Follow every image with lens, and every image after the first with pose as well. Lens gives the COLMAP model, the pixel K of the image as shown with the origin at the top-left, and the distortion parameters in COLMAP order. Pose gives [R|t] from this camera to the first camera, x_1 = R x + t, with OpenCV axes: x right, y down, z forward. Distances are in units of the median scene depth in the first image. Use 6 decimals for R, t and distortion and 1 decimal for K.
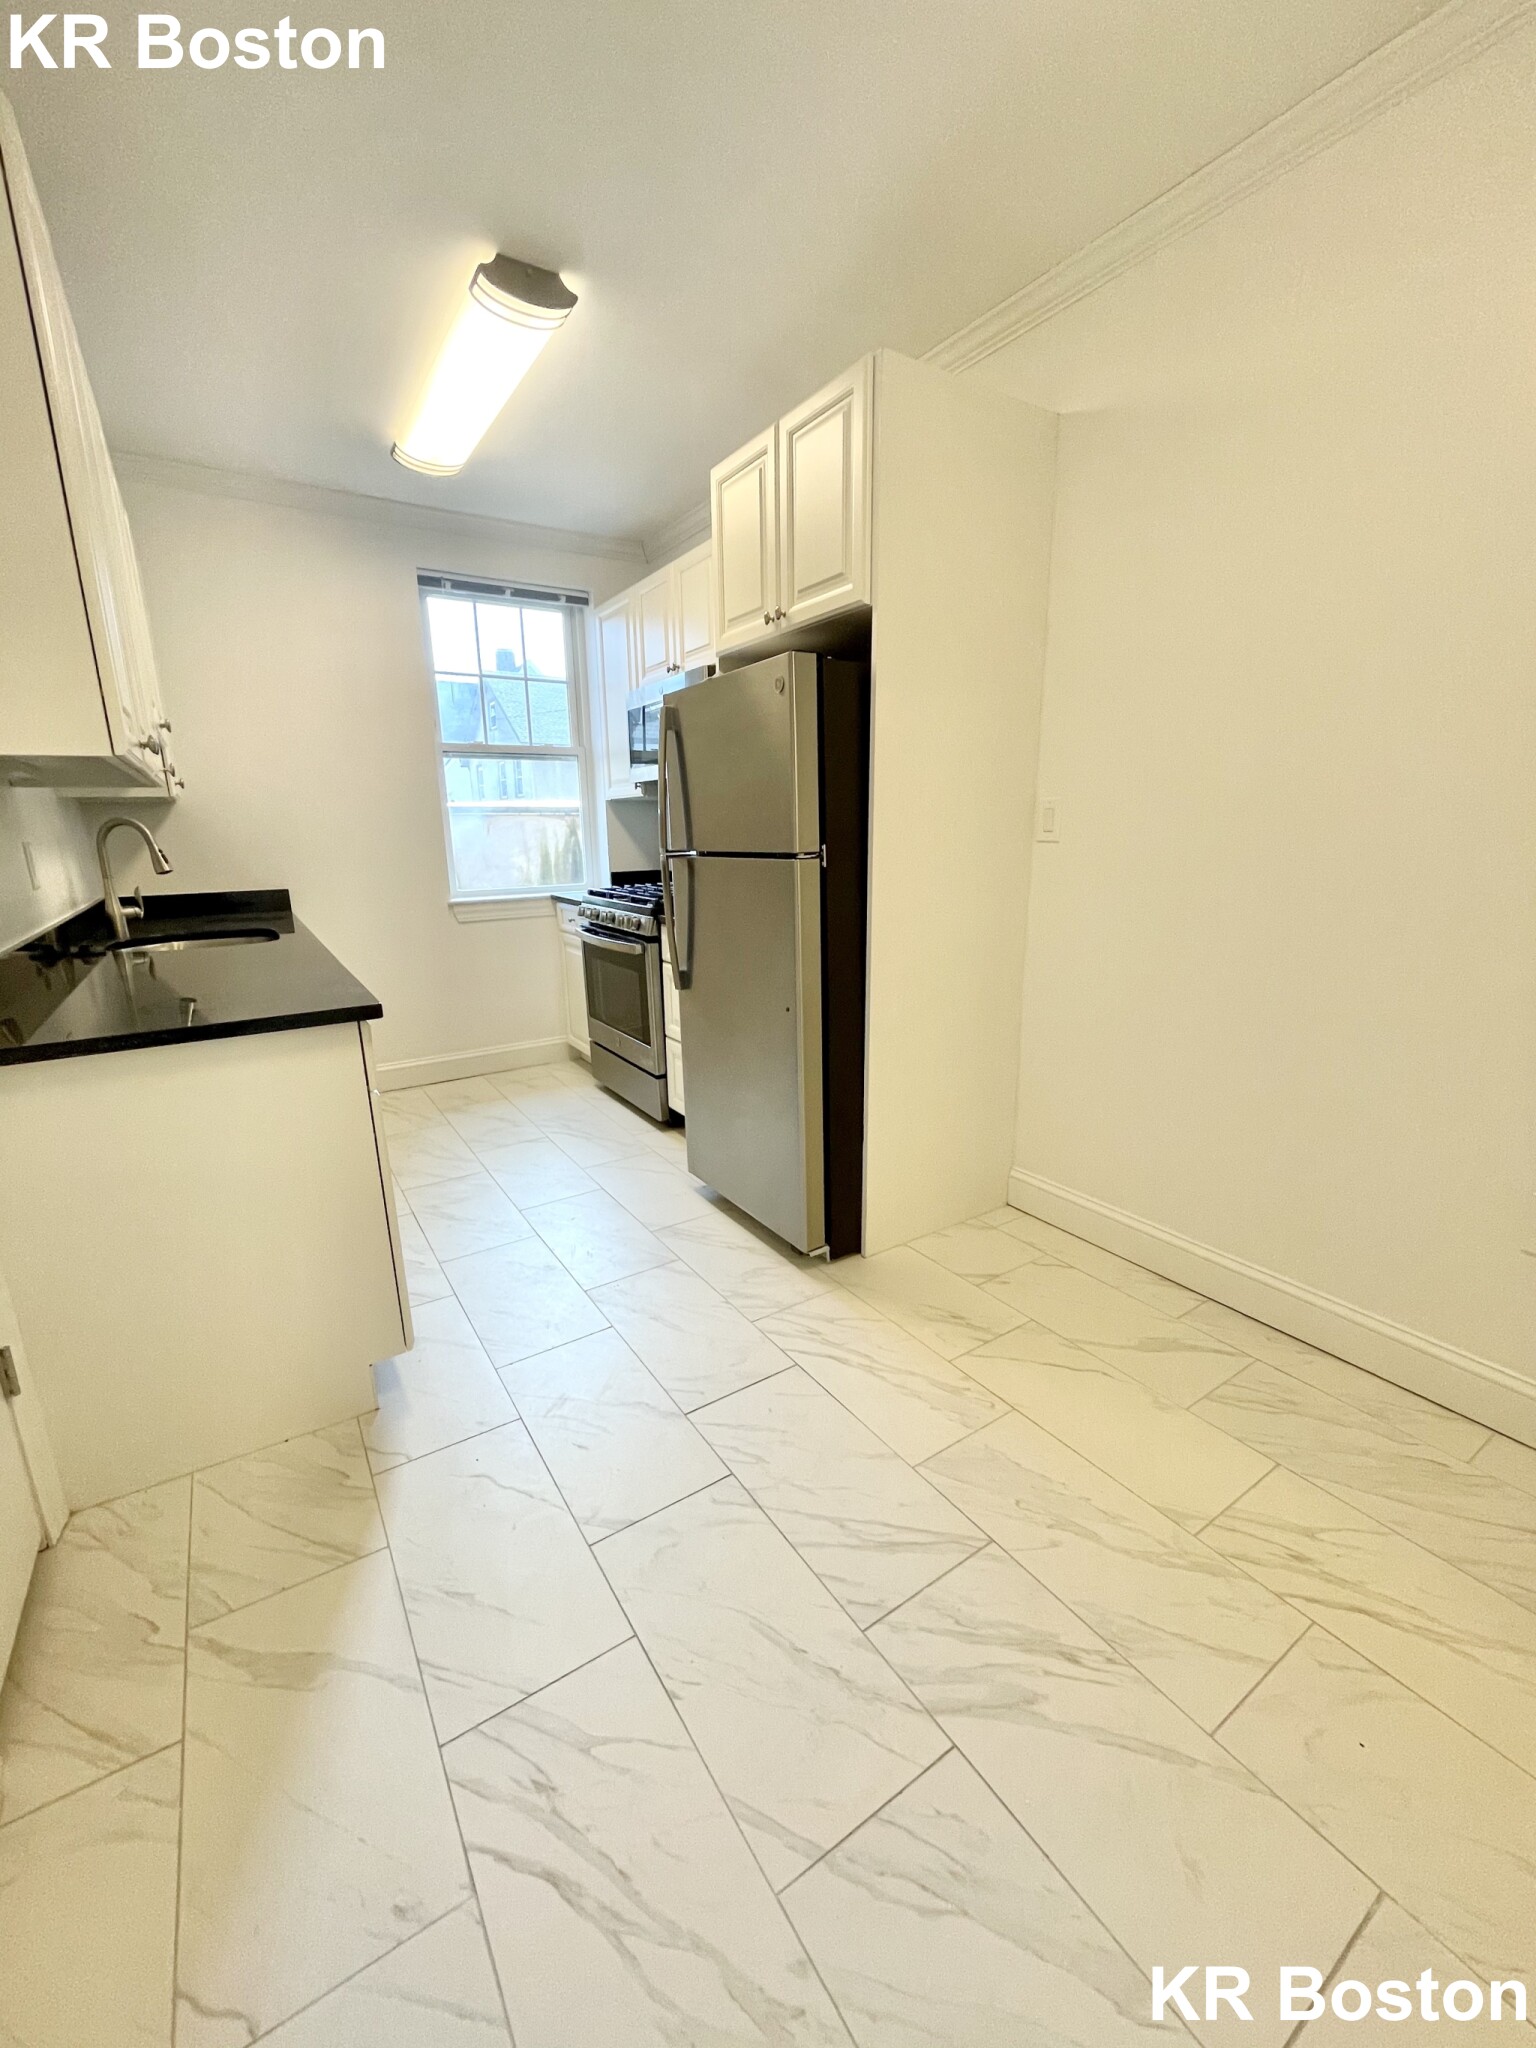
lens RADIAL K [[823.3, 0, 772.9], [0, 823.3, 1017.8], [0, 0, 1]] dist [-0.000843, 0.000016]
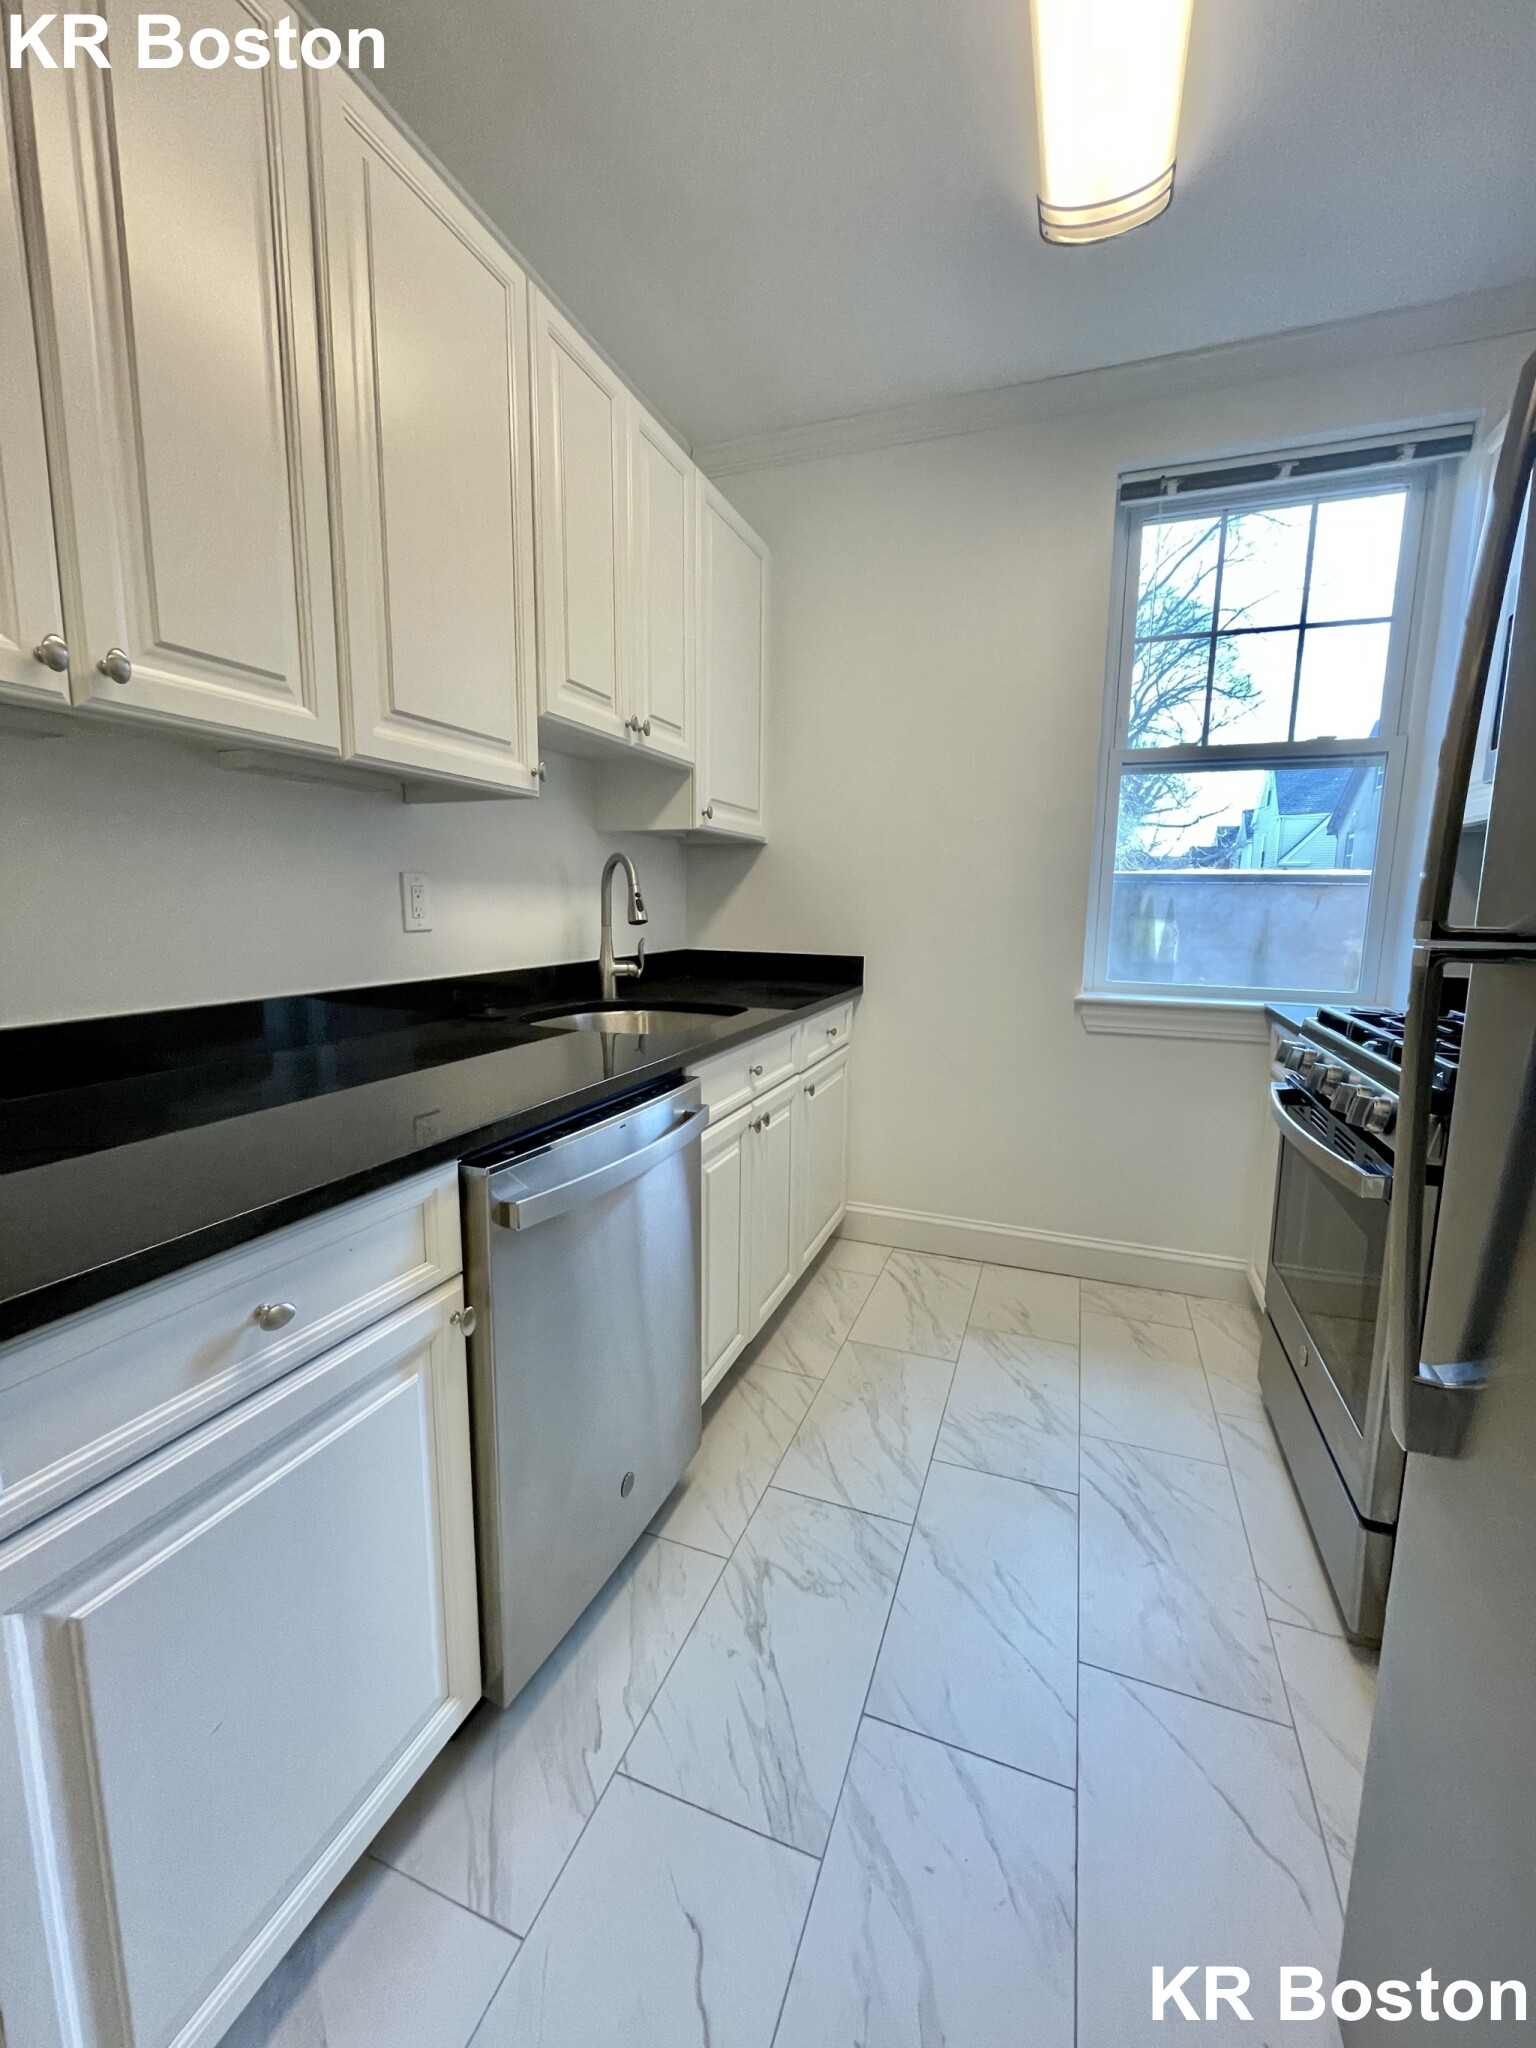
lens RADIAL K [[823.3, 0, 772.9], [0, 823.3, 1017.8], [0, 0, 1]] dist [-0.000843, 0.000016]
pose [[0.586443, 0.140999, -0.797624, -0.026770], [-0.209420, 0.977644, 0.018849, -0.090083], [0.782450, 0.155984, 0.602861, 0.447380]]
